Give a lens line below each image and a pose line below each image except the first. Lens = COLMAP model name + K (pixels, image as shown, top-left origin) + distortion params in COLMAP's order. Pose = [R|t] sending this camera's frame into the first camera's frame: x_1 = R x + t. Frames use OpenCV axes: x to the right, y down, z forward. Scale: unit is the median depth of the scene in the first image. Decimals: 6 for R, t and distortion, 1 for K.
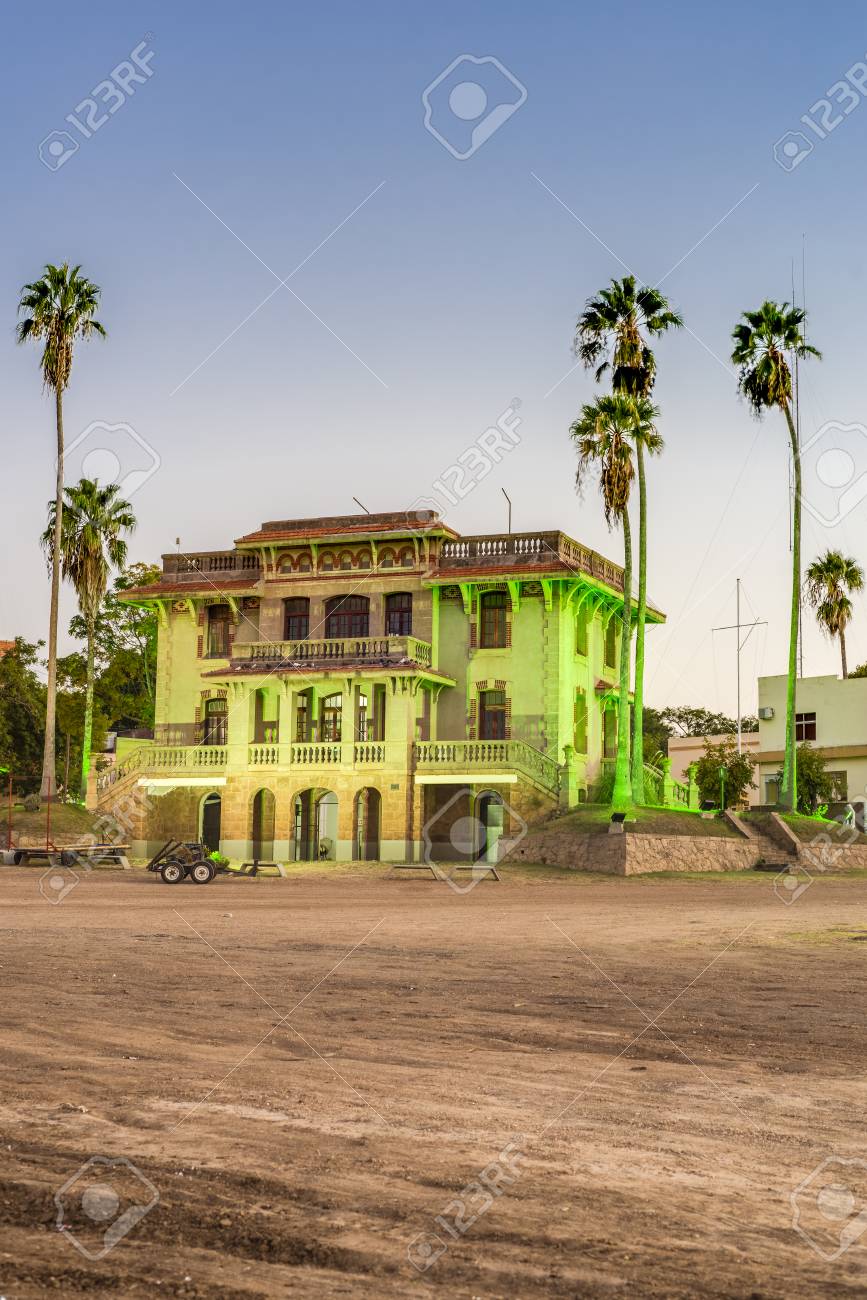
lens RADIAL K [[2014.0, 0, 432.7], [0, 2014.0, 688.1], [0, 0, 1]] dist [-0.045955, -0.137895]
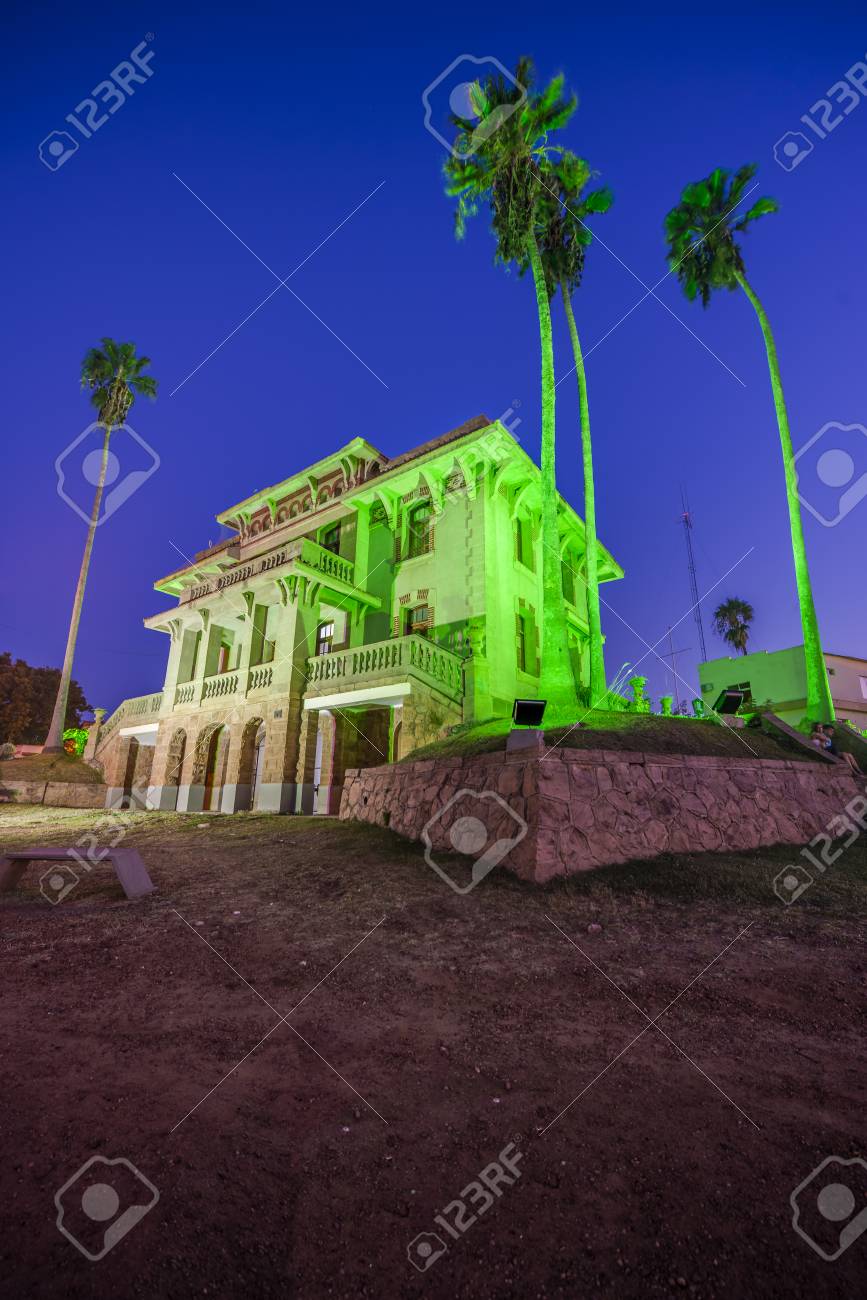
lens RADIAL K [[540.5, 0, 439.2], [0, 540.5, 659.8], [0, 0, 1]] dist [-0.021123, 0.000047]
pose [[0.973997, -0.068837, -0.215851, 0.086389], [0.034083, 0.986402, -0.160779, 0.061600], [0.223983, 0.149242, 0.963098, 0.776201]]
